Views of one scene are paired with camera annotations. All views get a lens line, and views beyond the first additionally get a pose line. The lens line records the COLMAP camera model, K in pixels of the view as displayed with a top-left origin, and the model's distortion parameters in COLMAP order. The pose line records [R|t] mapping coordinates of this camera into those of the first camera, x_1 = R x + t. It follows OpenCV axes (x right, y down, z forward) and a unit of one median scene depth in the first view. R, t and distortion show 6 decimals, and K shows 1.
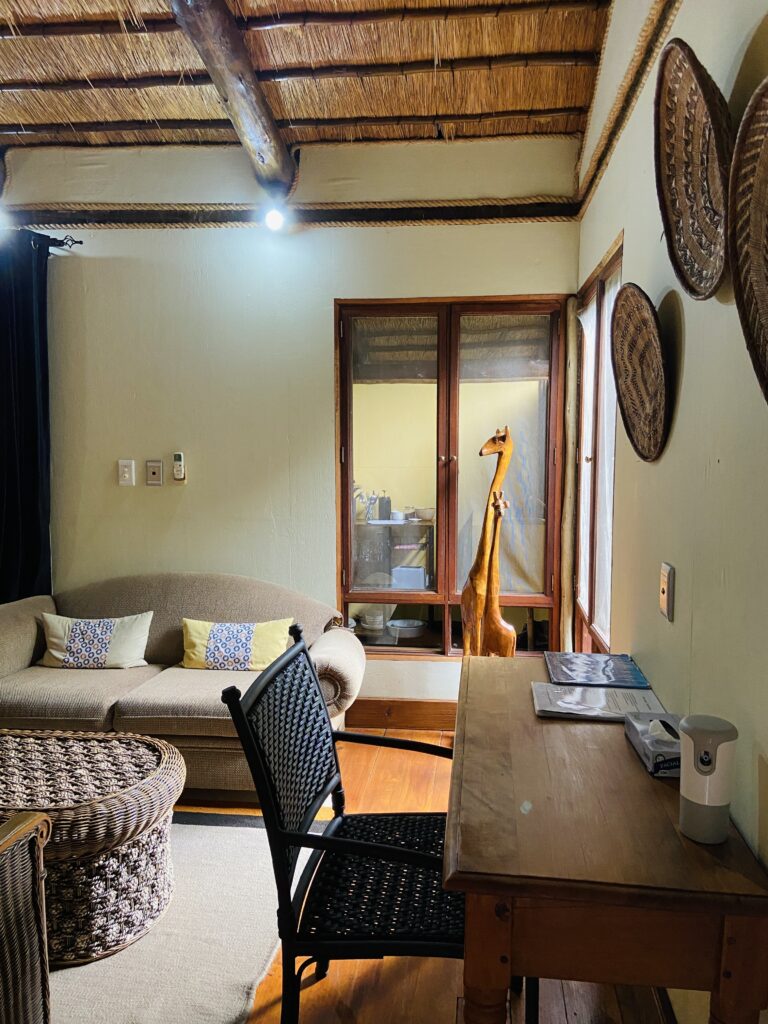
lens RADIAL K [[780.9, 0, 397.4], [0, 780.9, 512.6], [0, 0, 1]] dist [0.142404, -0.168121]
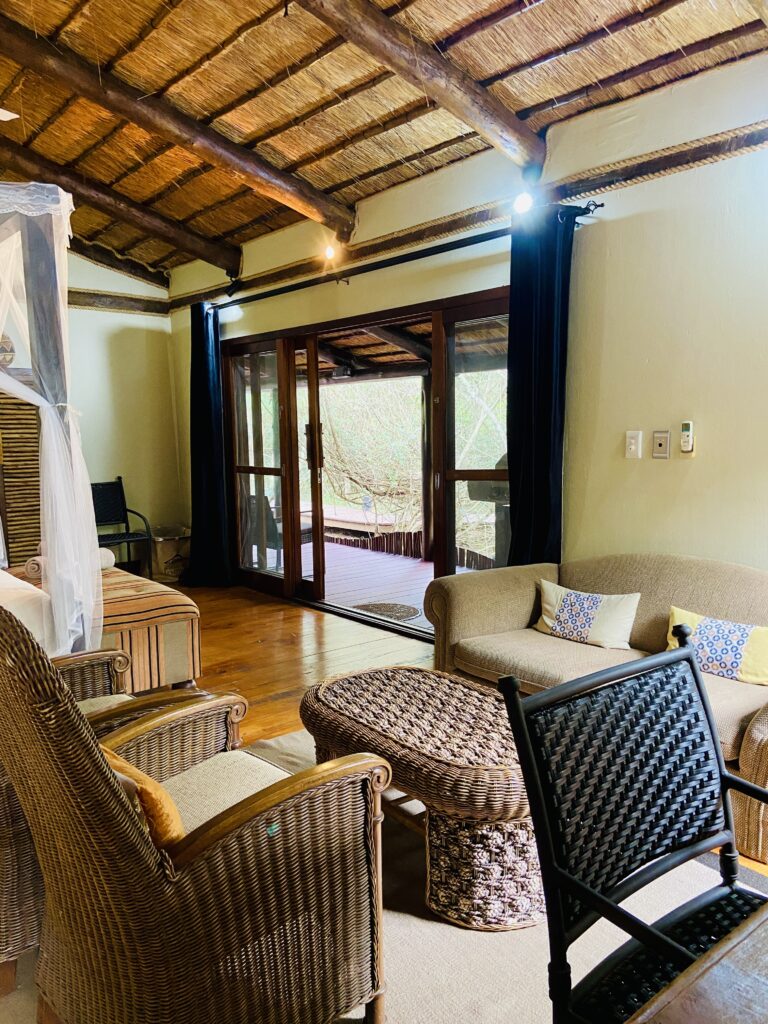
lens RADIAL K [[780.9, 0, 397.4], [0, 780.9, 512.6], [0, 0, 1]] dist [0.142404, -0.168121]
pose [[0.719180, 0.065884, -0.691693, 0.128278], [-0.053673, 0.997787, 0.039235, 0.010073], [0.692747, 0.008908, 0.721125, 0.144193]]
